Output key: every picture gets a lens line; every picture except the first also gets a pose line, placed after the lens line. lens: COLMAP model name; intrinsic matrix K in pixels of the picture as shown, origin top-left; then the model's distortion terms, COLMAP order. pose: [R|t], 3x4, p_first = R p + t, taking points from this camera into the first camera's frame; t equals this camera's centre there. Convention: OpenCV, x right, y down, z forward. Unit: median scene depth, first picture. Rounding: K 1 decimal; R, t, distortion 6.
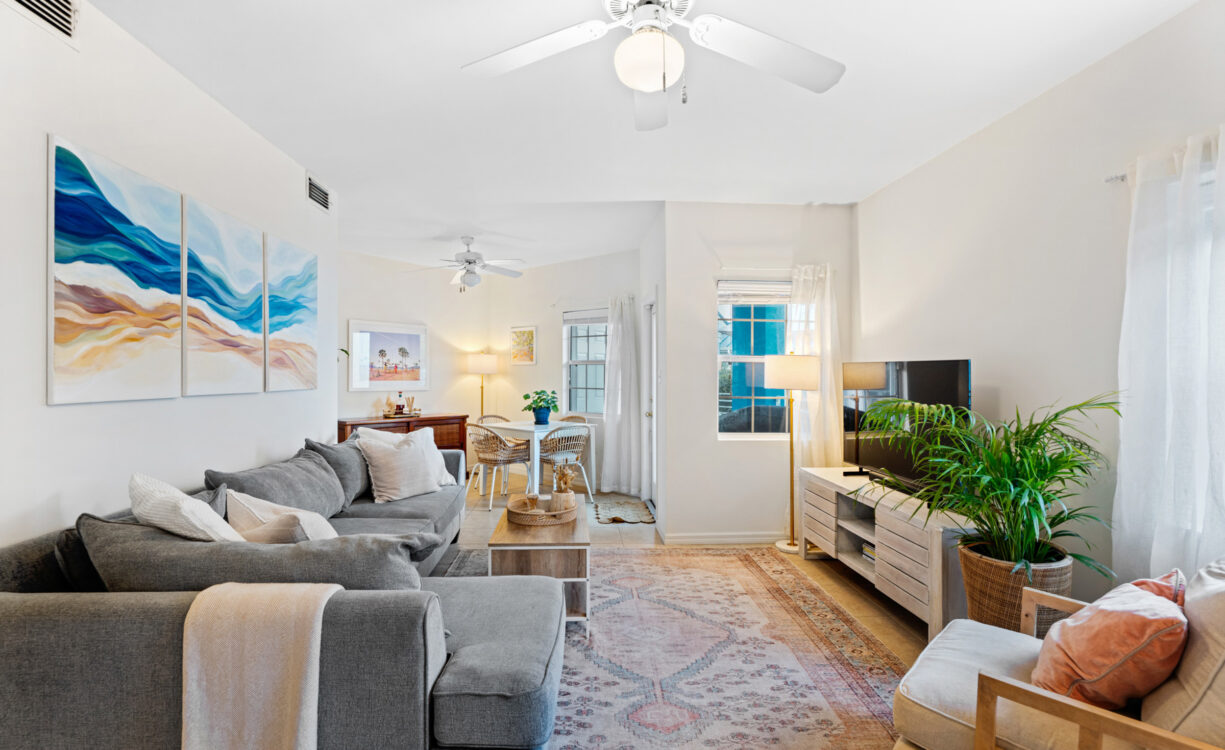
lens RADIAL K [[548.9, 0, 616.1], [0, 548.9, 375.9], [0, 0, 1]] dist [0.001517, -0.000984]
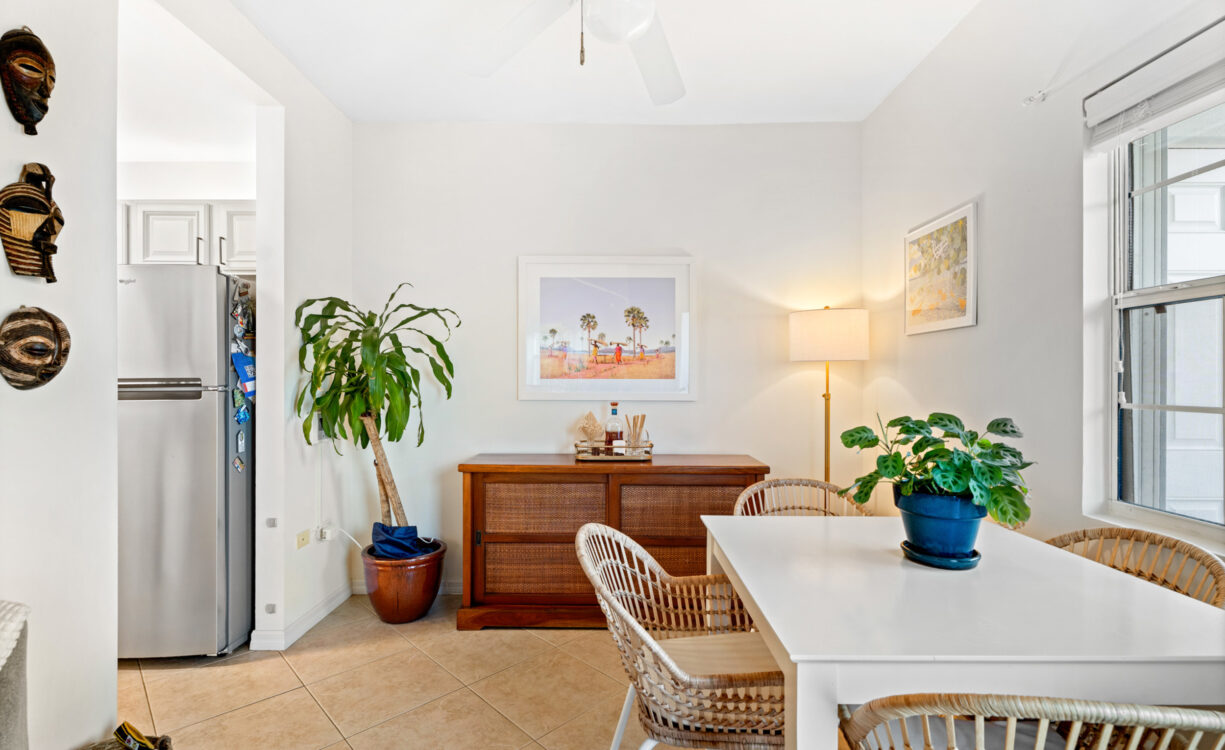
lens RADIAL K [[548.9, 0, 615.1], [0, 548.9, 381.8], [0, 0, 1]] dist [0.001517, -0.000984]
pose [[0.645091, -0.005151, -0.764088, -0.091501], [0.004426, 0.999986, -0.003005, 0.025296], [0.764093, -0.001443, 0.645105, 1.420935]]
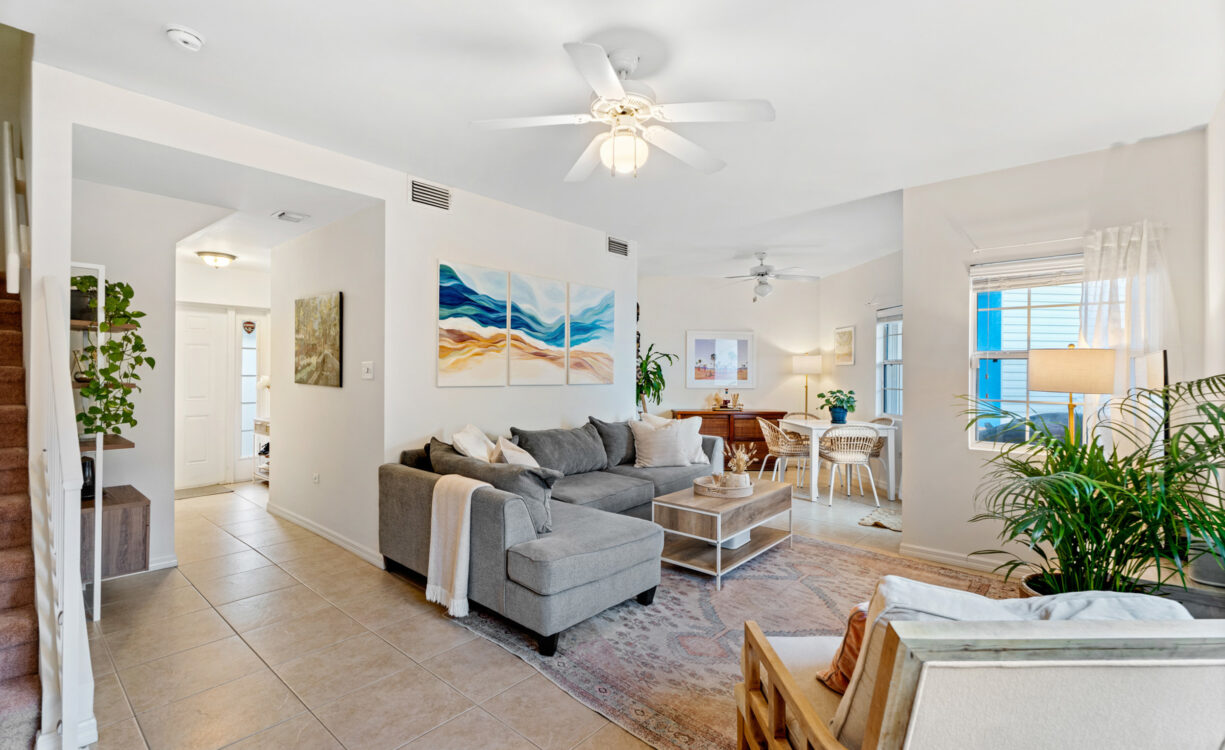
lens RADIAL K [[548.9, 0, 617.5], [0, 548.9, 375.0], [0, 0, 1]] dist [0.001517, -0.000984]
pose [[0.713657, -0.000029, -0.700495, 0.534656], [-0.003305, 0.999989, -0.003409, 0.006575], [0.700487, 0.004748, 0.713649, -0.015872]]
